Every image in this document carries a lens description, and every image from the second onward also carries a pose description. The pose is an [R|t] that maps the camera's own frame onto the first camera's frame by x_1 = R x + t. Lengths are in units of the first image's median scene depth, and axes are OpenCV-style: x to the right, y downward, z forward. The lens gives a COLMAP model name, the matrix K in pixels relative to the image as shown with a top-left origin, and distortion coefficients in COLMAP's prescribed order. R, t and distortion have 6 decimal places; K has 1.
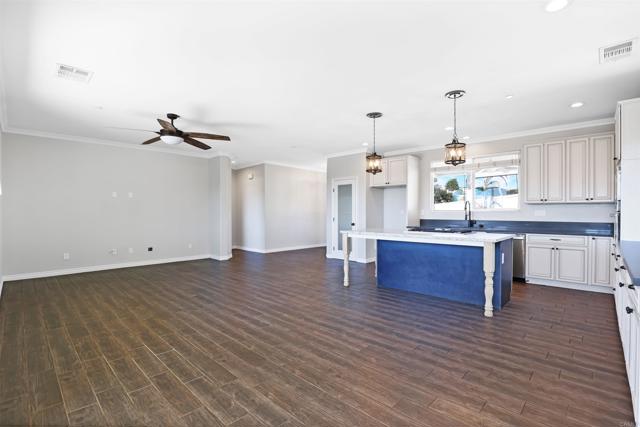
lens RADIAL K [[293.1, 0, 320.5], [0, 293.1, 213.1], [0, 0, 1]] dist [-0.025643, 0.000959]
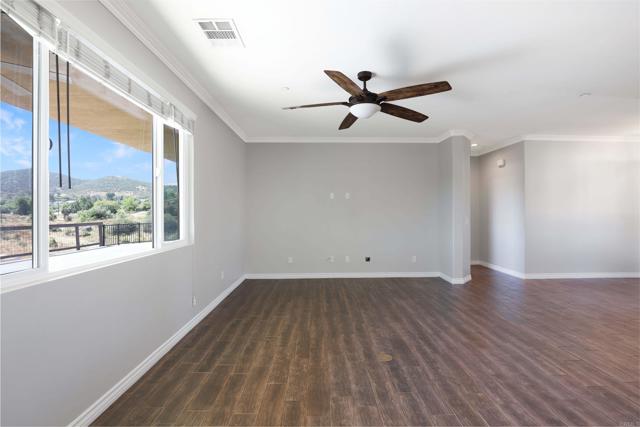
lens RADIAL K [[304.2, 0, 332.6], [0, 304.2, 213.5], [0, 0, 1]] dist [-0.028532, -0.000356]
pose [[0.726109, 0.003112, -0.687572, -0.057792], [-0.001573, 0.999995, 0.002866, -0.011753], [0.687578, -0.001000, 0.726110, 0.311026]]
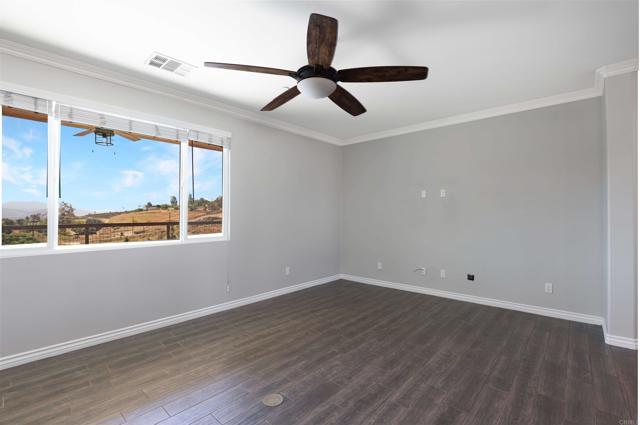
lens RADIAL K [[293.1, 0, 319.3], [0, 293.1, 211.0], [0, 0, 1]] dist [-0.025643, 0.000959]
pose [[0.046040, -0.007086, -0.998914, 0.025555], [-0.002398, 0.999971, -0.007204, -0.014101], [0.998937, 0.002727, 0.046022, 0.695709]]
